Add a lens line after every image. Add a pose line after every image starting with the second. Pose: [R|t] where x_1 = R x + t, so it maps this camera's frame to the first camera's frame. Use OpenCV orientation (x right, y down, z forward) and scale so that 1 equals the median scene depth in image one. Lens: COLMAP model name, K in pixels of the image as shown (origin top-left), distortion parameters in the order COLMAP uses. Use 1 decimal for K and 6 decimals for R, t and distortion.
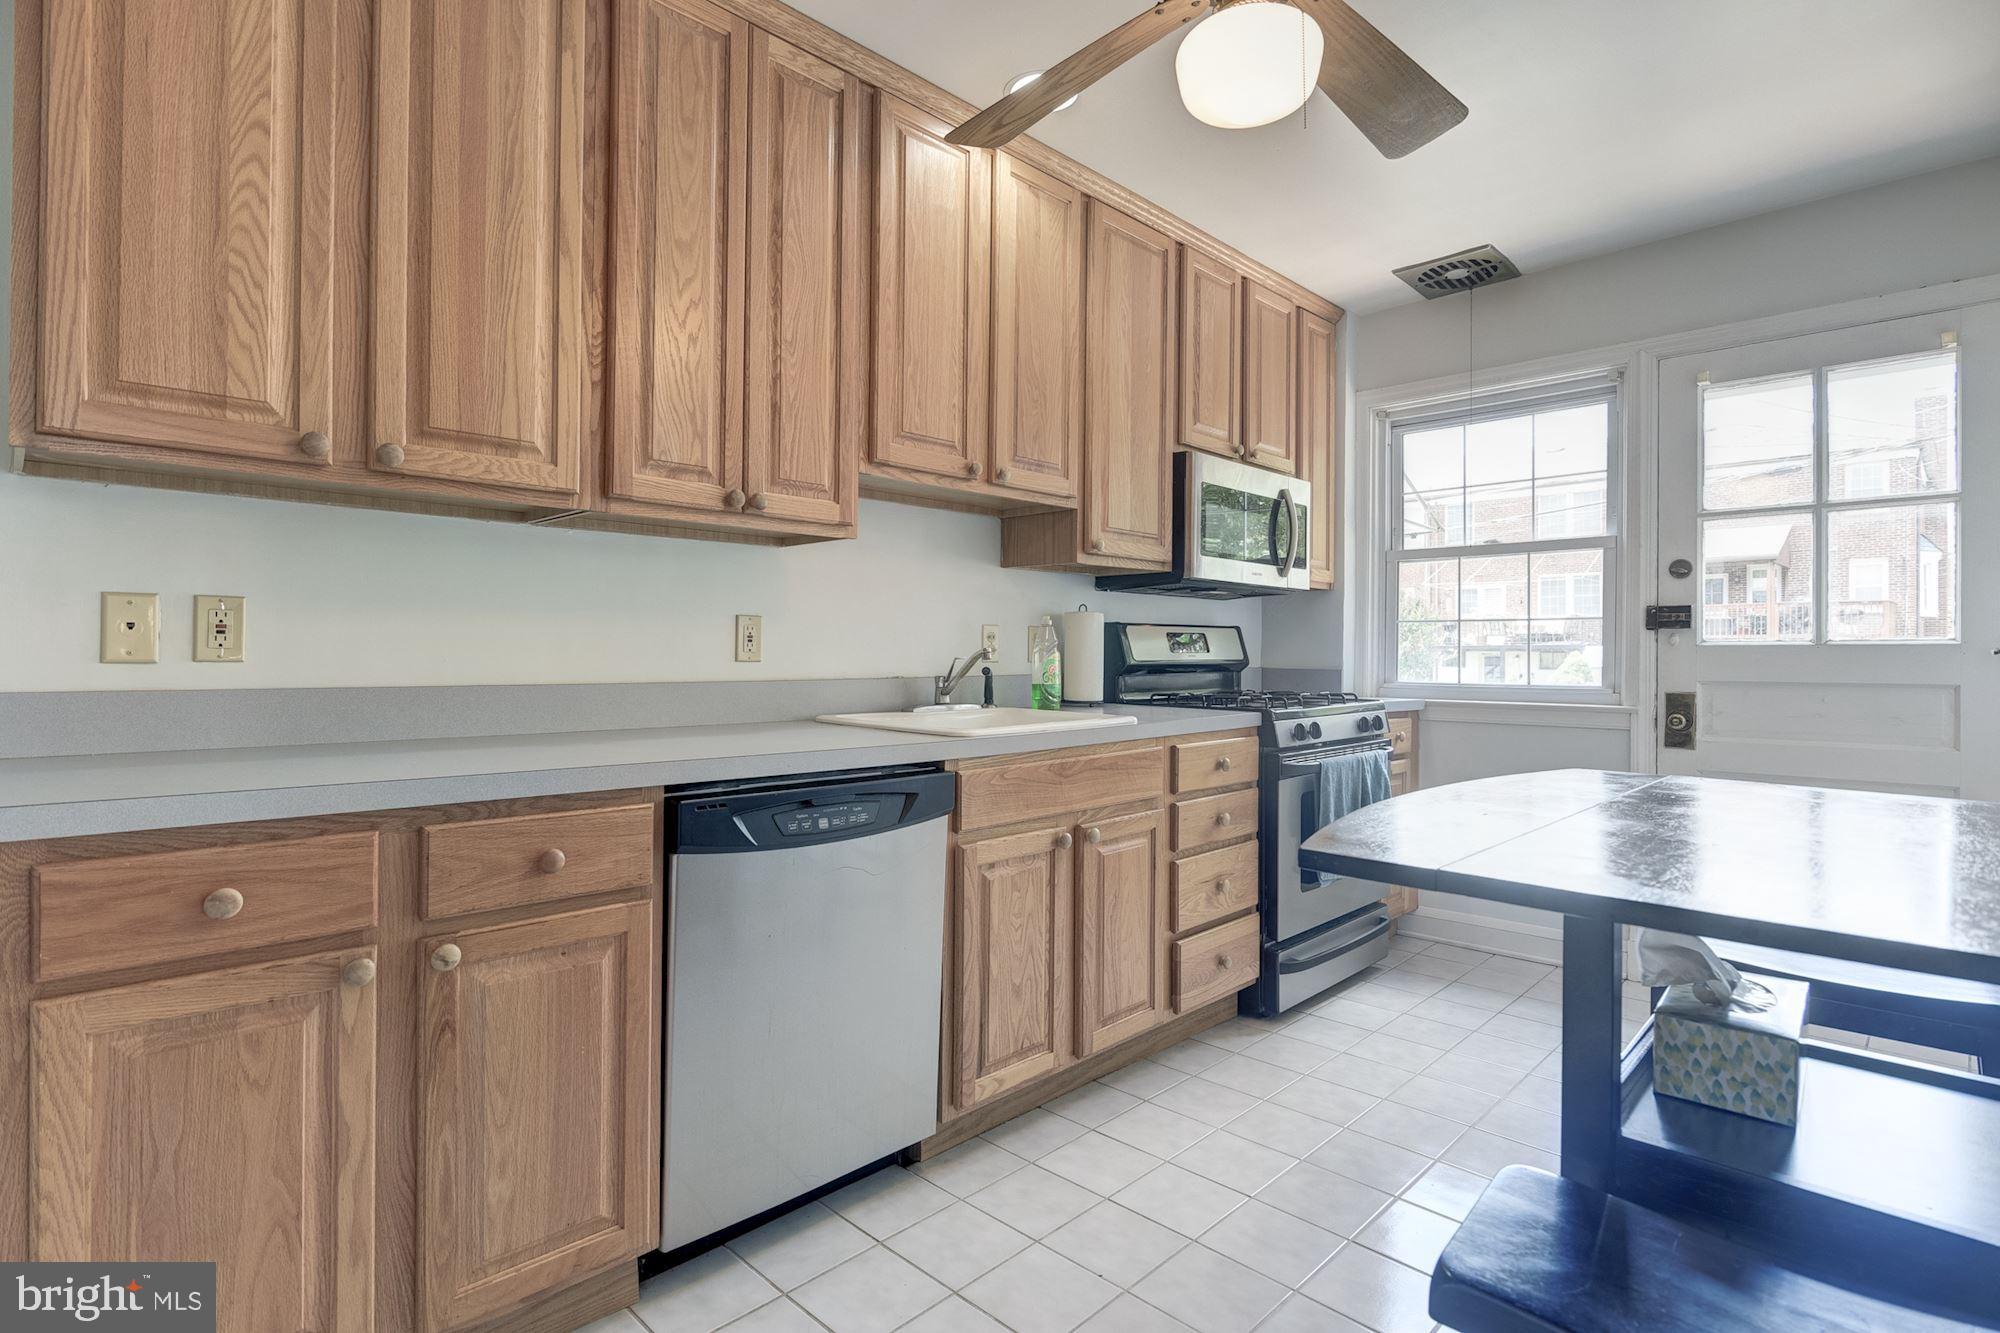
lens RADIAL K [[990.5, 0, 997.5], [0, 990.5, 655.8], [0, 0, 1]] dist [-0.007175, -0.000775]
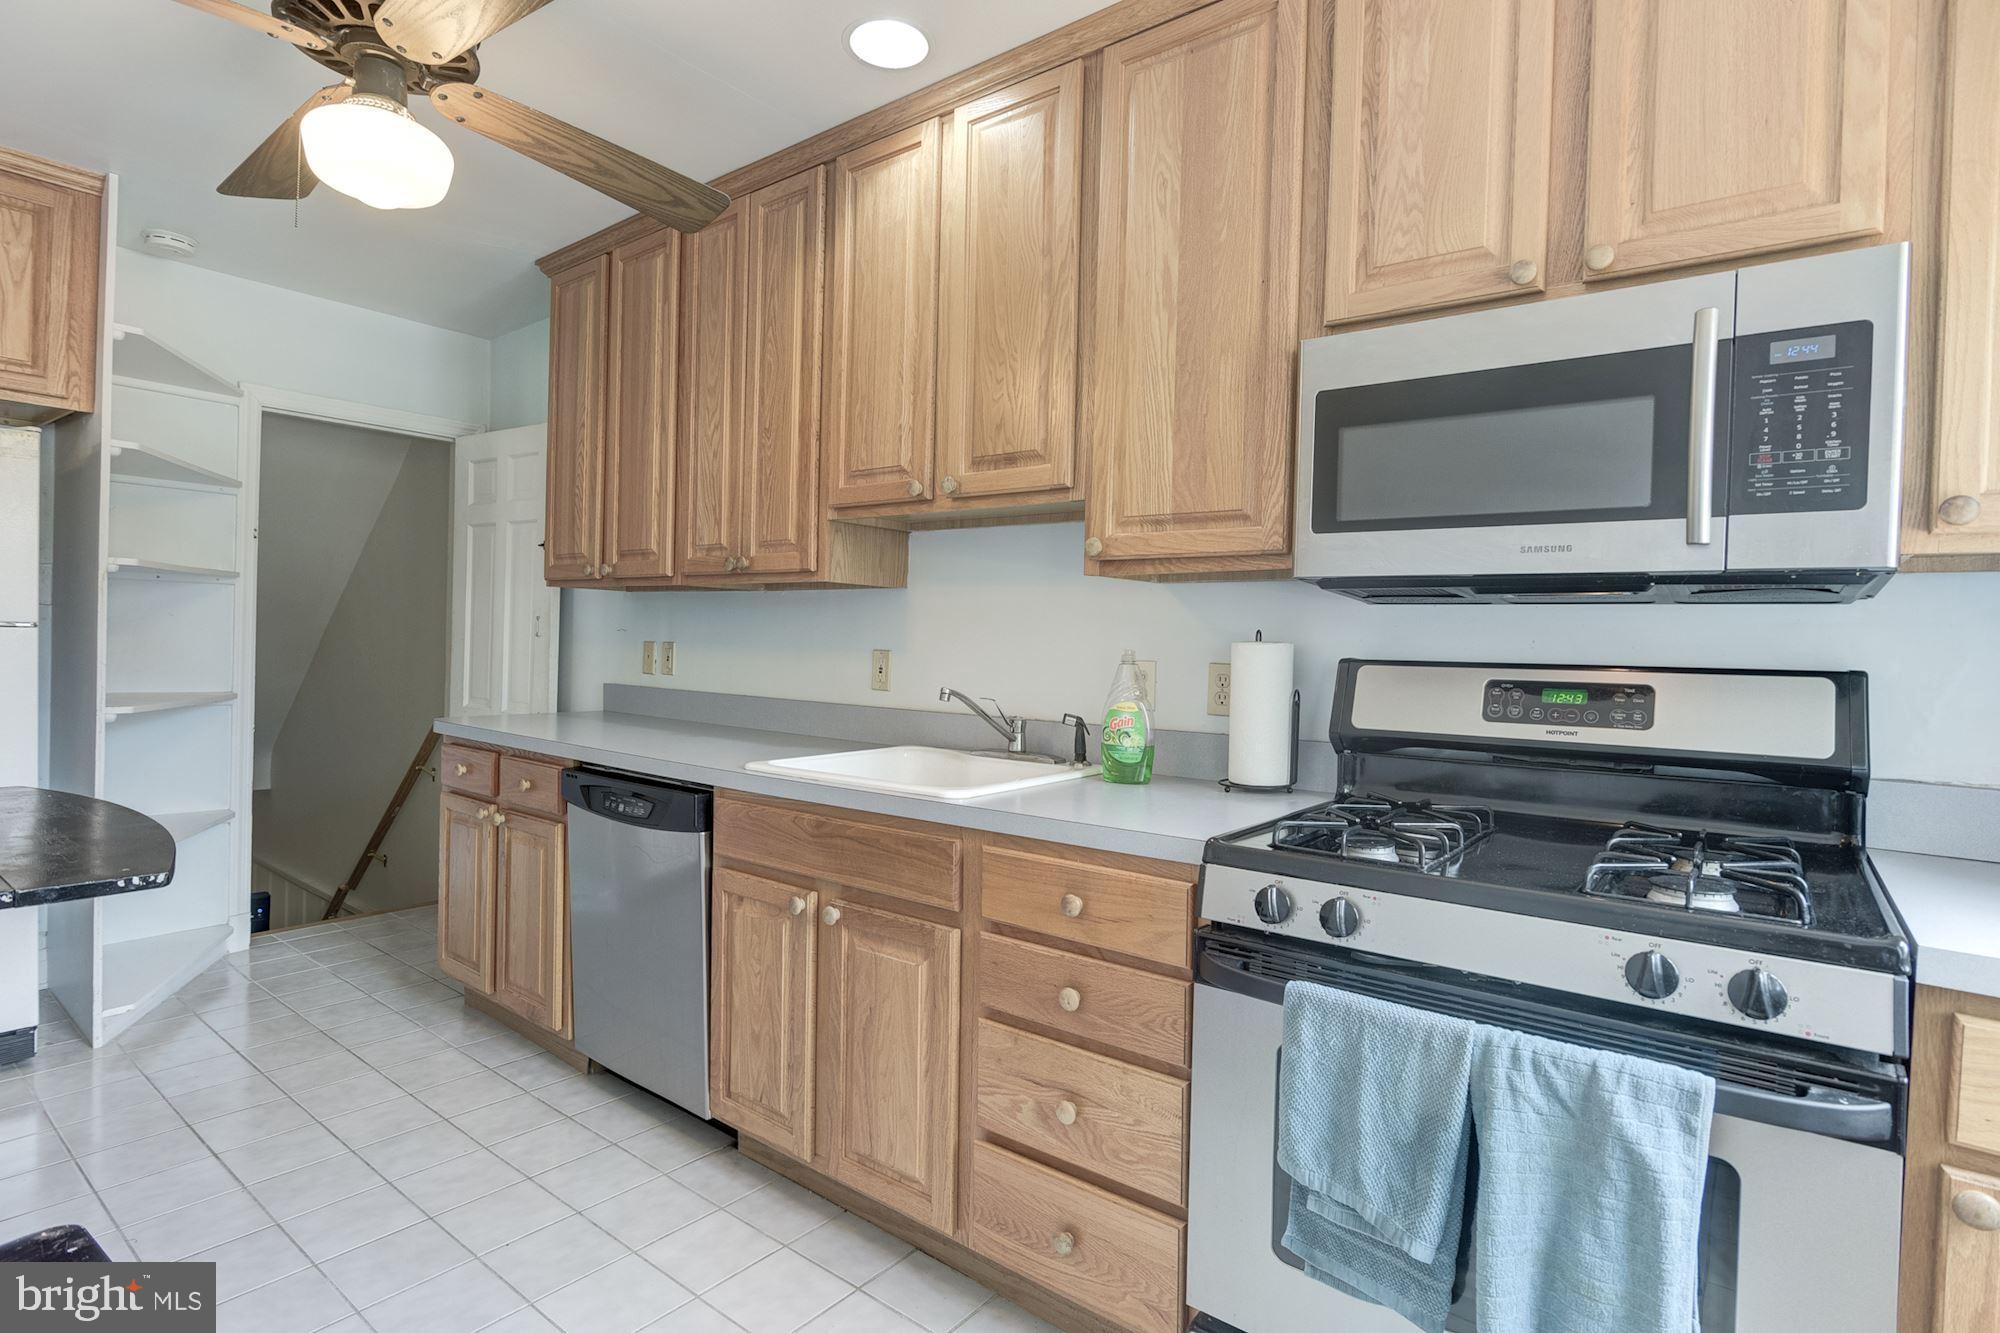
lens RADIAL K [[990.5, 0, 997.5], [0, 990.5, 655.8], [0, 0, 1]] dist [-0.007175, -0.000775]
pose [[0.120903, 0.010231, -0.992612, 1.019862], [-0.029296, 0.999548, 0.006735, -0.051510], [0.992232, 0.028265, 0.121148, 1.117177]]
